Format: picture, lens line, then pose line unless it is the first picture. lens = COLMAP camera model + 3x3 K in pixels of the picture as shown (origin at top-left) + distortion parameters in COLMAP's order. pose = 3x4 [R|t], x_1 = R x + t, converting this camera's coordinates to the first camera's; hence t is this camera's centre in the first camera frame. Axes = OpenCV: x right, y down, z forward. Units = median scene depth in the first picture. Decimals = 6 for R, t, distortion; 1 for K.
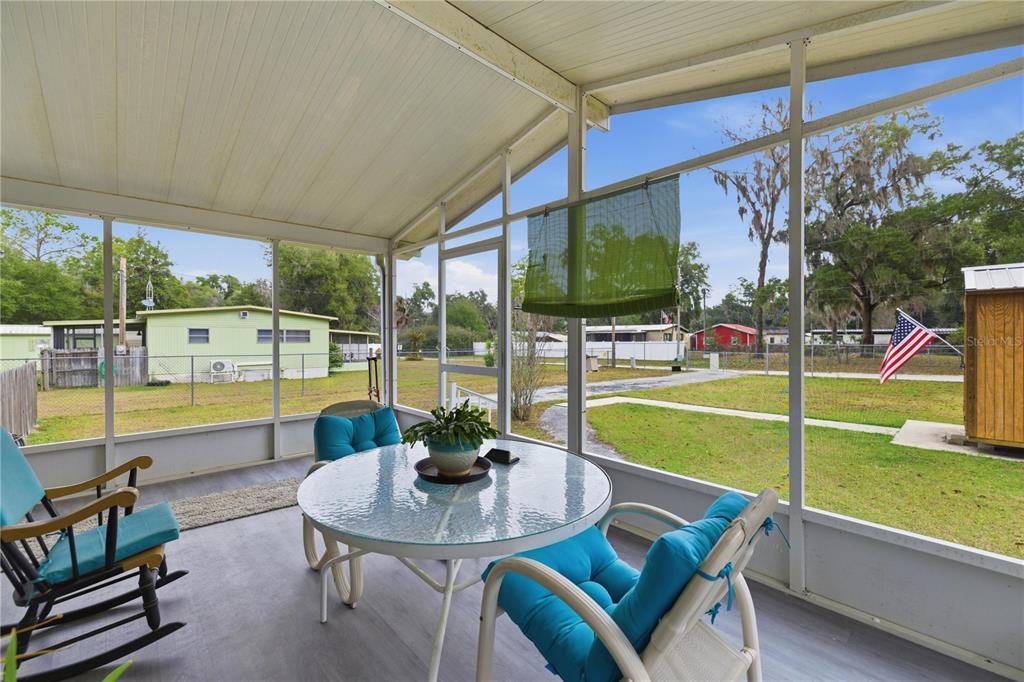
lens RADIAL K [[437.2, 0, 512.4], [0, 437.2, 341.9], [0, 0, 1]] dist [0.000631, 0.000540]
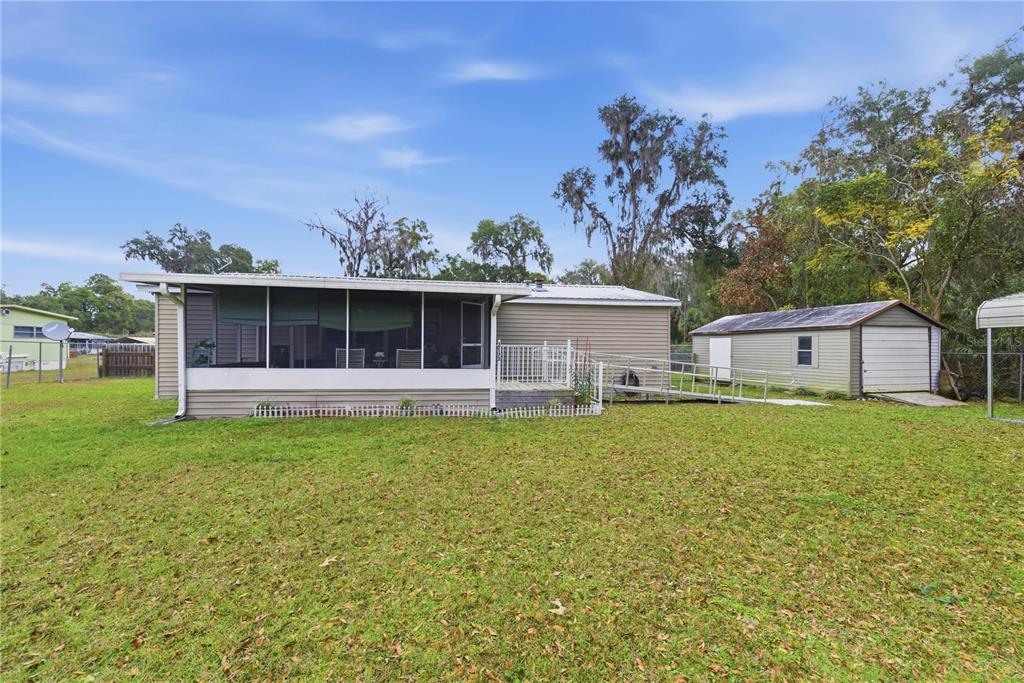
lens RADIAL K [[437.2, 0, 510.6], [0, 437.2, 350.5], [0, 0, 1]] dist [0.000631, 0.000540]
pose [[0.554190, -0.002665, 0.832386, -0.496386], [-0.005709, 0.999959, 0.007003, 0.012011], [-0.832371, -0.008633, 0.554152, -0.419834]]
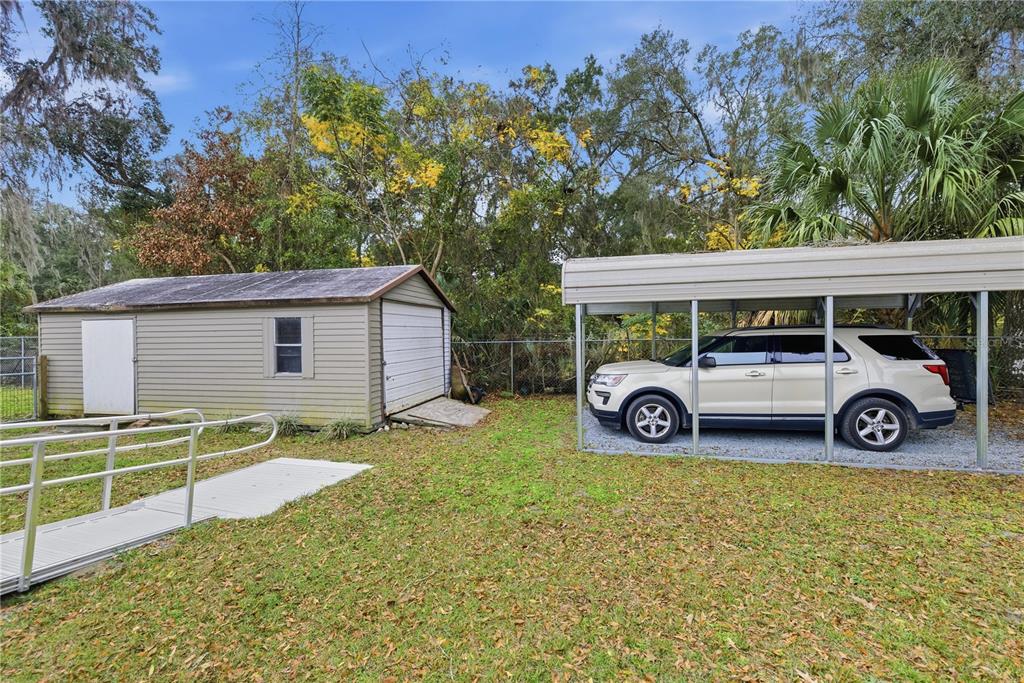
lens RADIAL K [[437.2, 0, 519.4], [0, 437.2, 336.1], [0, 0, 1]] dist [0.000631, 0.000540]
pose [[-0.501702, 0.003098, 0.865035, -0.253982], [0.010507, 0.999942, 0.002513, 0.009840], [-0.864977, 0.010350, -0.501705, -0.413091]]
